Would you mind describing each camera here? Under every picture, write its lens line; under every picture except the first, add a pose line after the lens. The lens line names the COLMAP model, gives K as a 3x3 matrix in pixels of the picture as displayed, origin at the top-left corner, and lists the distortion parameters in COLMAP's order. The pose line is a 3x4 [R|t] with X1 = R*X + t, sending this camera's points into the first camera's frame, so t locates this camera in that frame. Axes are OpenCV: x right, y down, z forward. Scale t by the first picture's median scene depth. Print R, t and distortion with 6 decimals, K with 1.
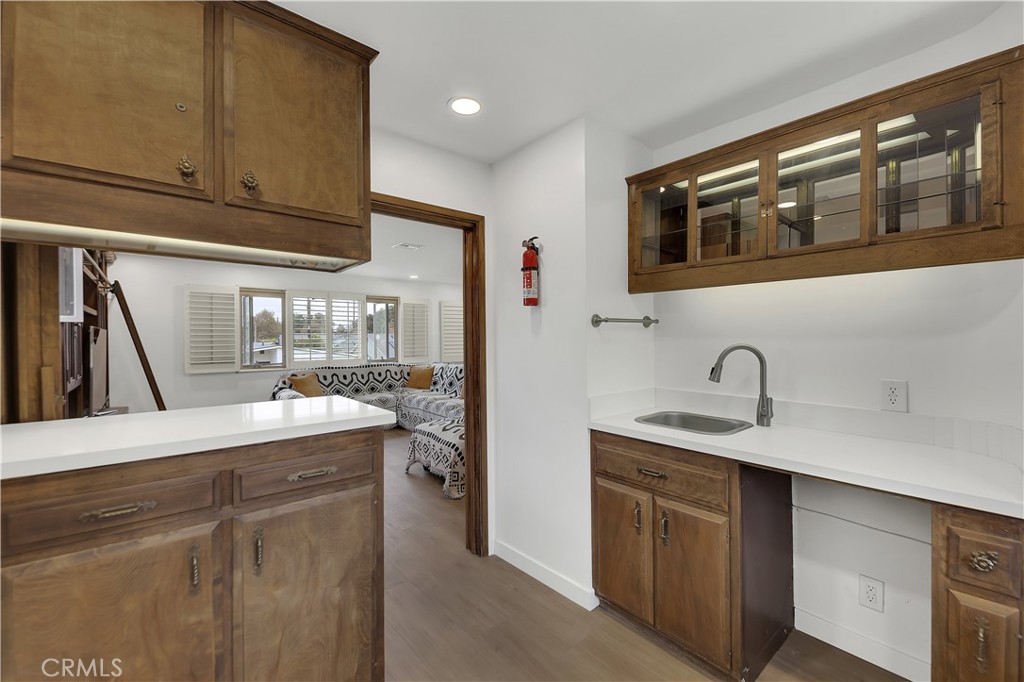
lens RADIAL K [[421.2, 0, 518.8], [0, 421.2, 339.3], [0, 0, 1]] dist [0.001055, 0.000159]
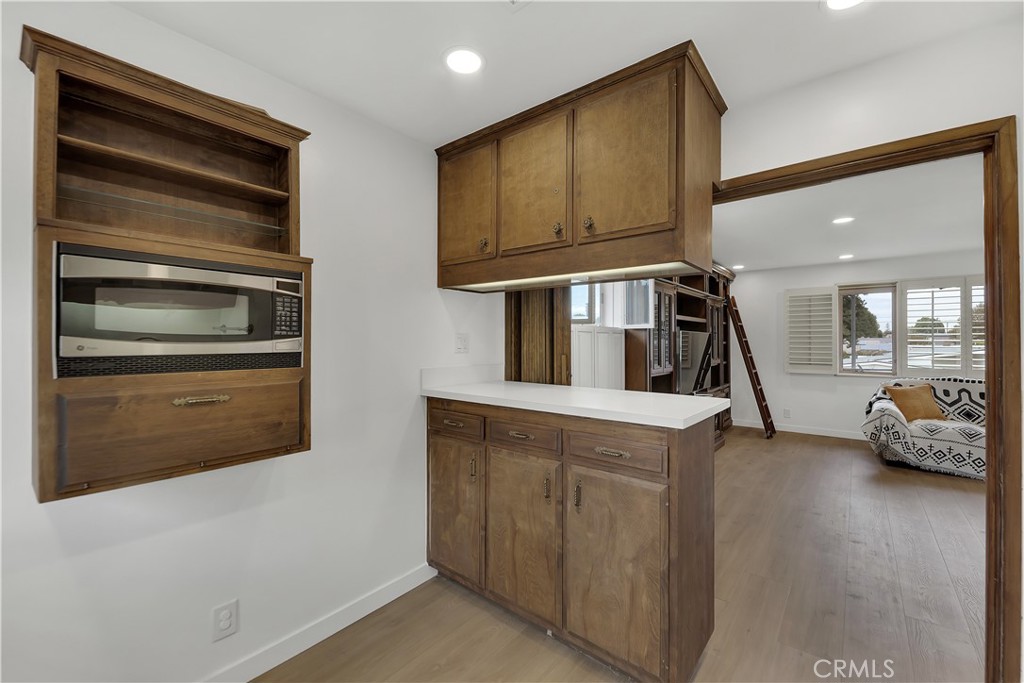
lens RADIAL K [[421.2, 0, 518.8], [0, 421.2, 339.6], [0, 0, 1]] dist [0.001055, 0.000159]
pose [[0.176173, 0.003449, -0.984353, 0.583243], [-0.006251, 0.999978, 0.002385, -0.001767], [0.984339, 0.005733, 0.176191, 0.484914]]
